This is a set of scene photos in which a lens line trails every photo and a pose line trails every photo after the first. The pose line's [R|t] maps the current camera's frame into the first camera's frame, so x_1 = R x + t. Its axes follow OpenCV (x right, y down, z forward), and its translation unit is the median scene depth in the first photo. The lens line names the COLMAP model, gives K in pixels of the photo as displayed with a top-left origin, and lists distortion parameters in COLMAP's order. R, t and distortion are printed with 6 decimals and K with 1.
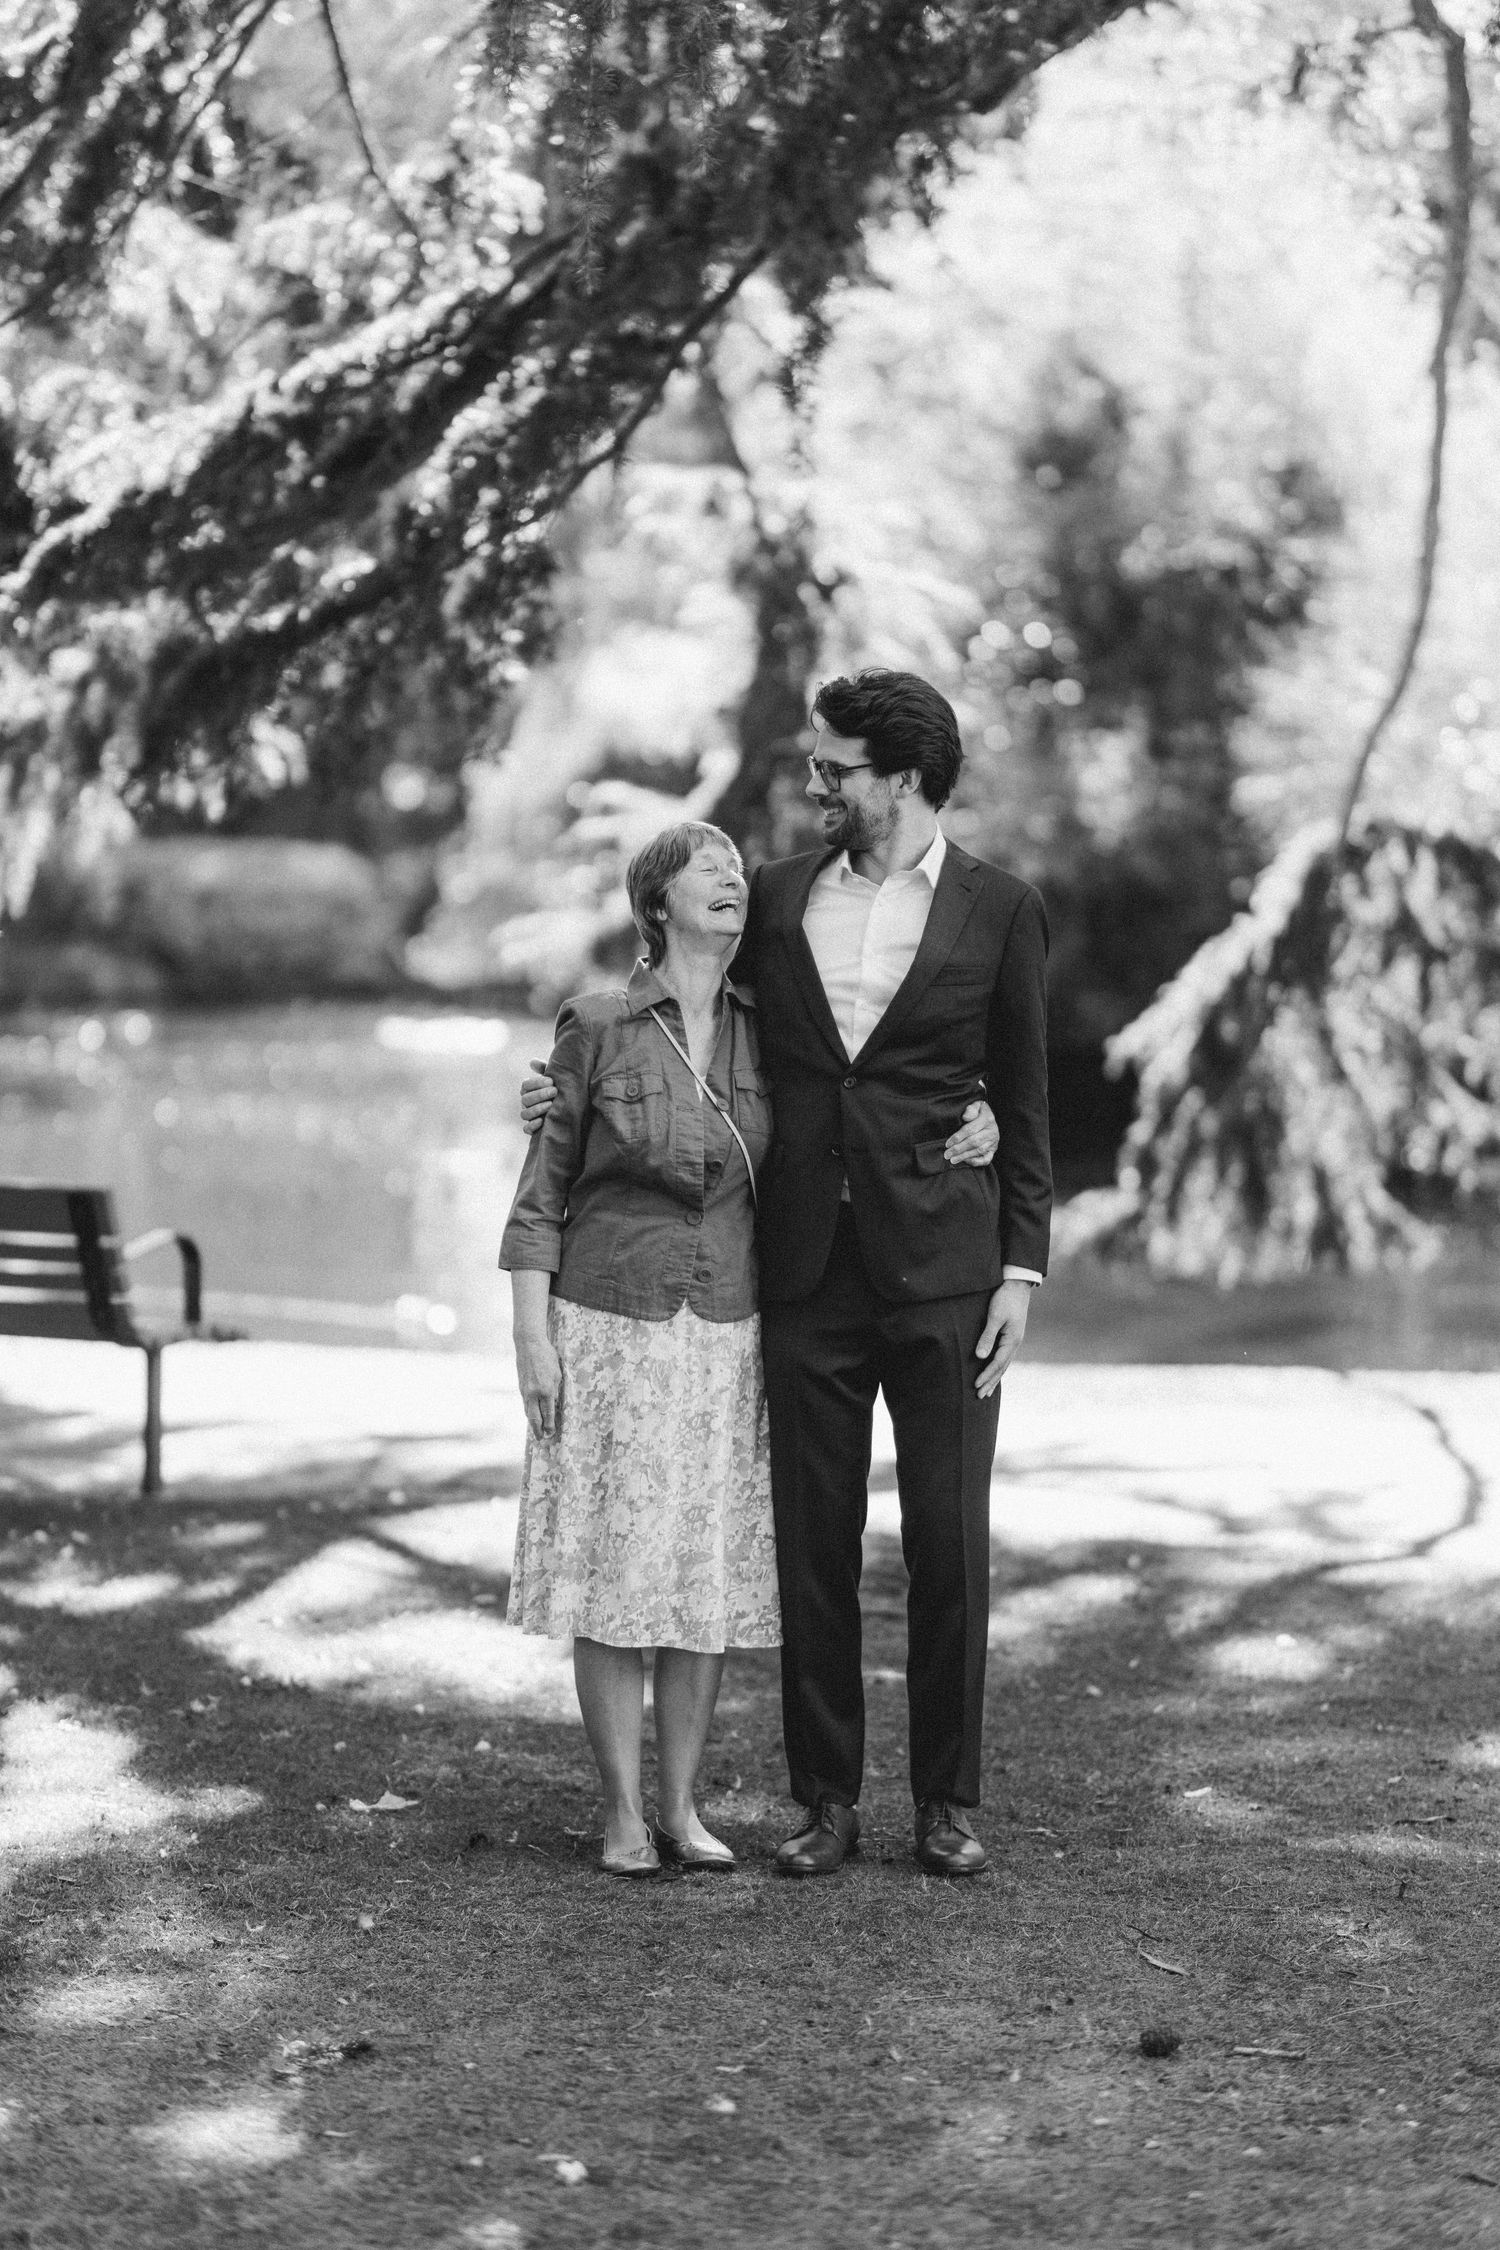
lens RADIAL K [[4920.6, 0, 750.0], [0, 4920.6, 1125.0], [0, 0, 1]] dist [-0.057320, -0.236431]
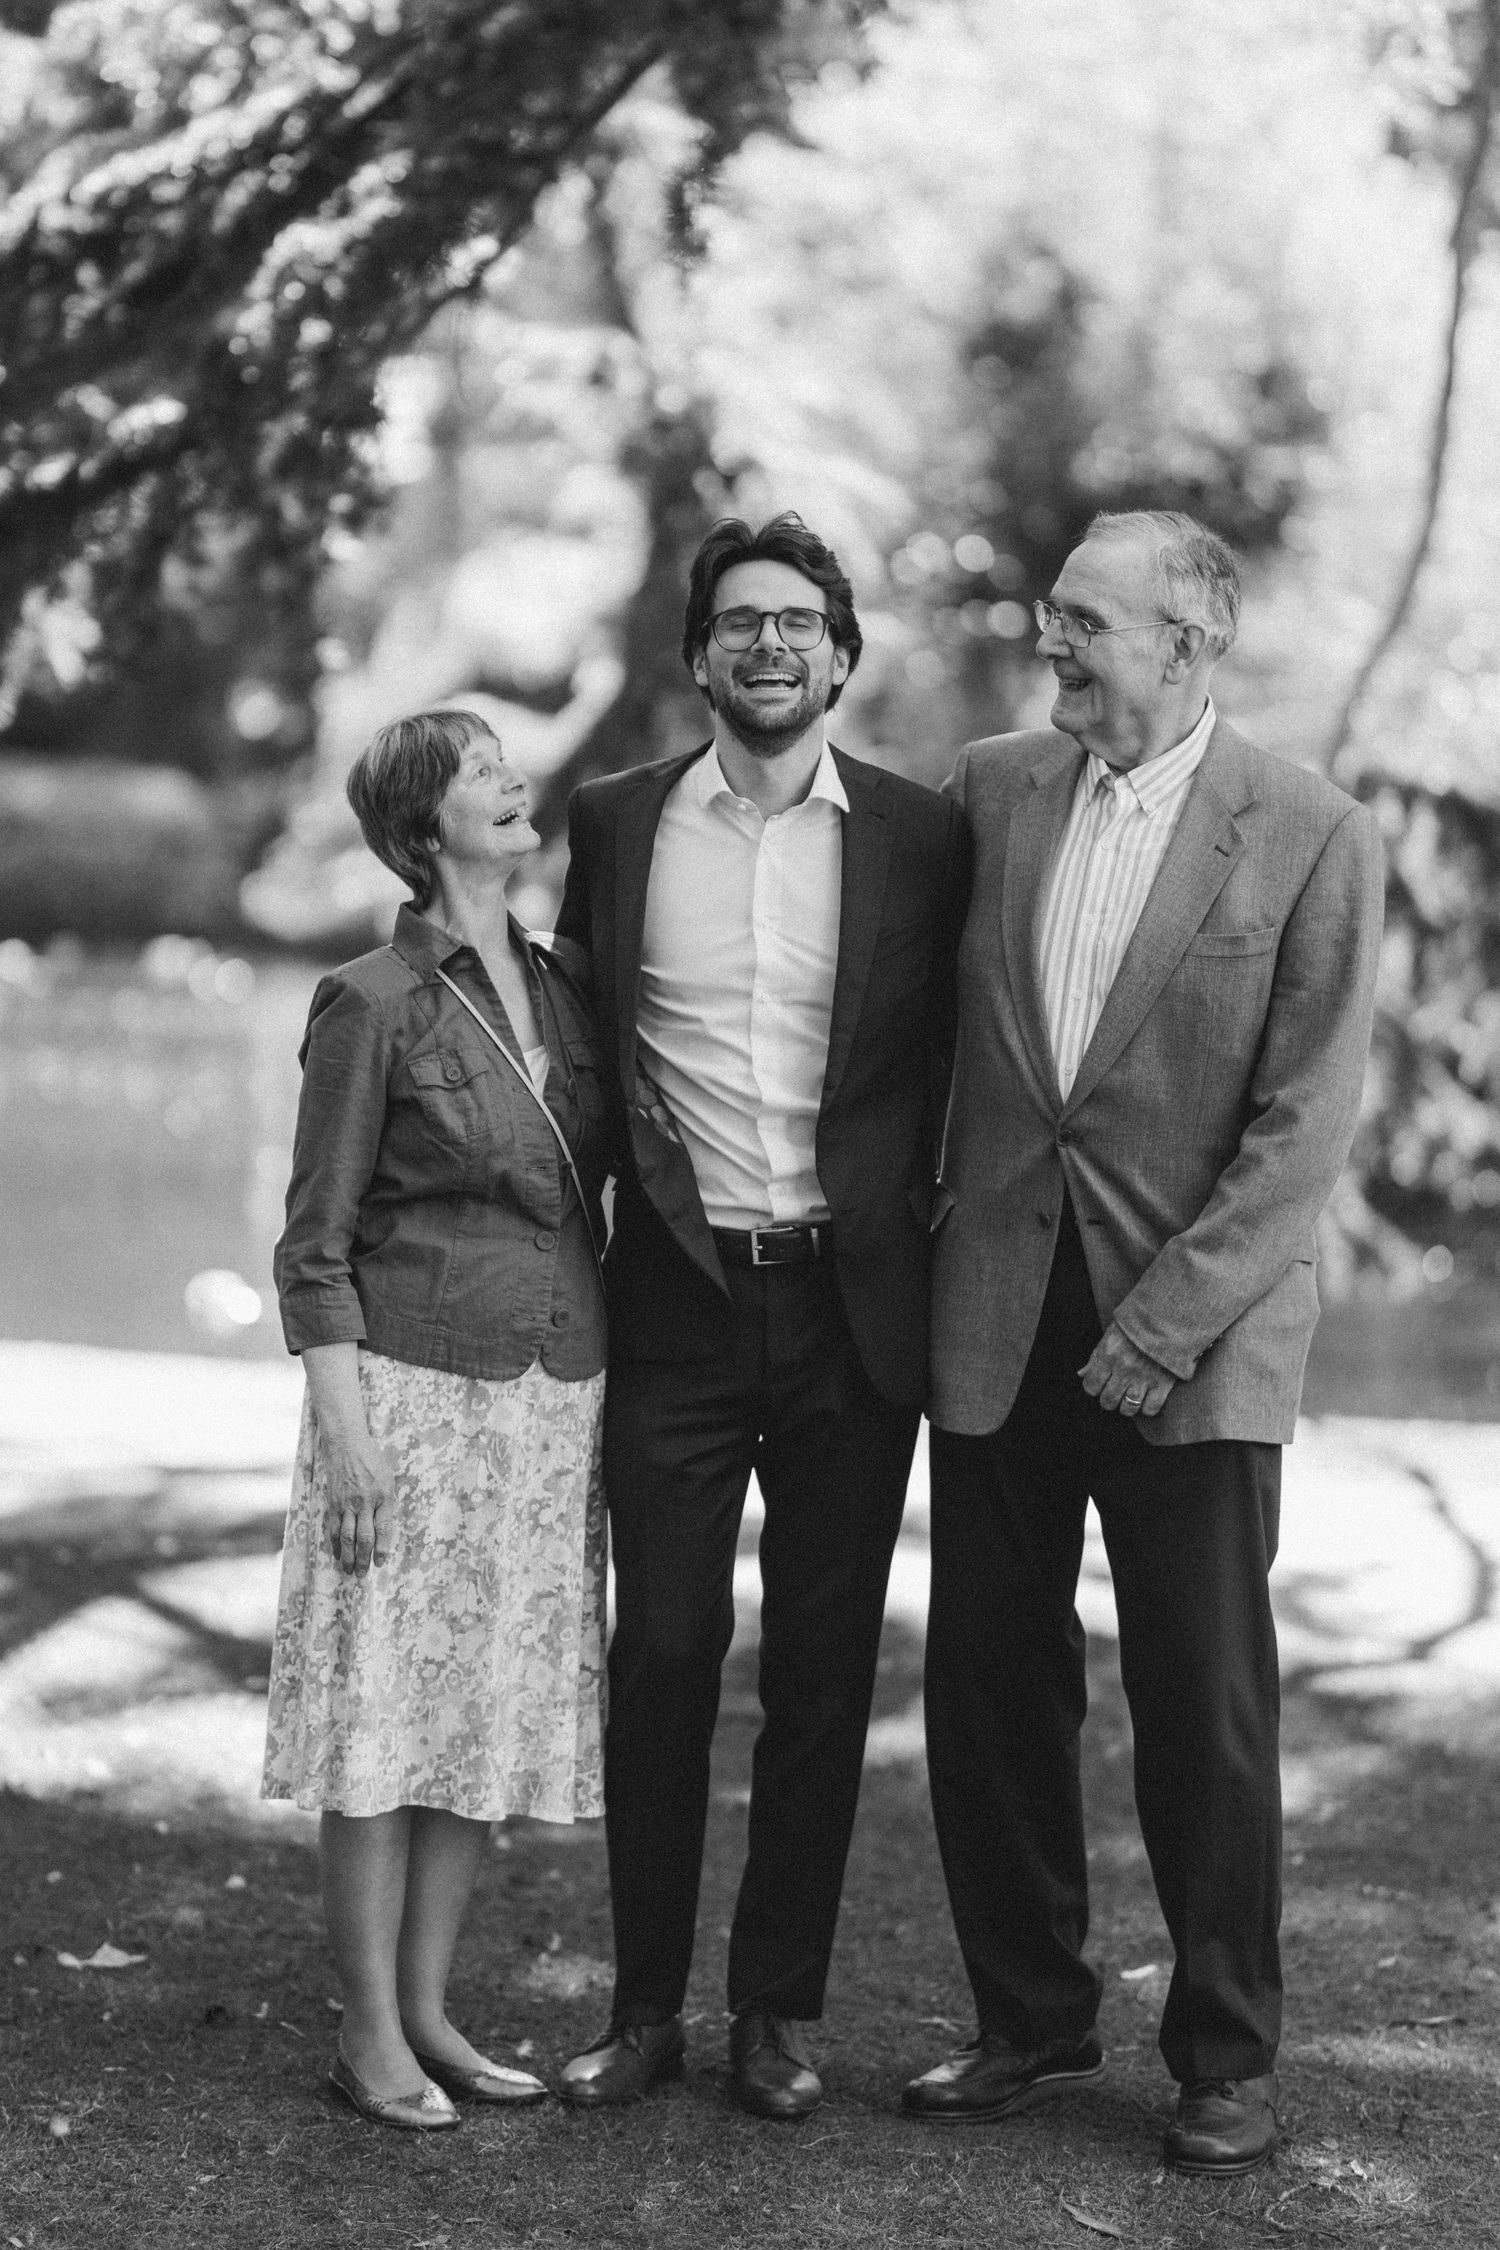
lens RADIAL K [[5165.3, 0, 684.8], [0, 5165.3, 1125.2], [0, 0, 1]] dist [-0.063643, -0.125268]
pose [[0.999504, 0.030791, 0.006594, 0.006798], [-0.030821, 0.999515, 0.004562, -0.001063], [-0.006450, -0.004763, 0.999968, 0.134064]]
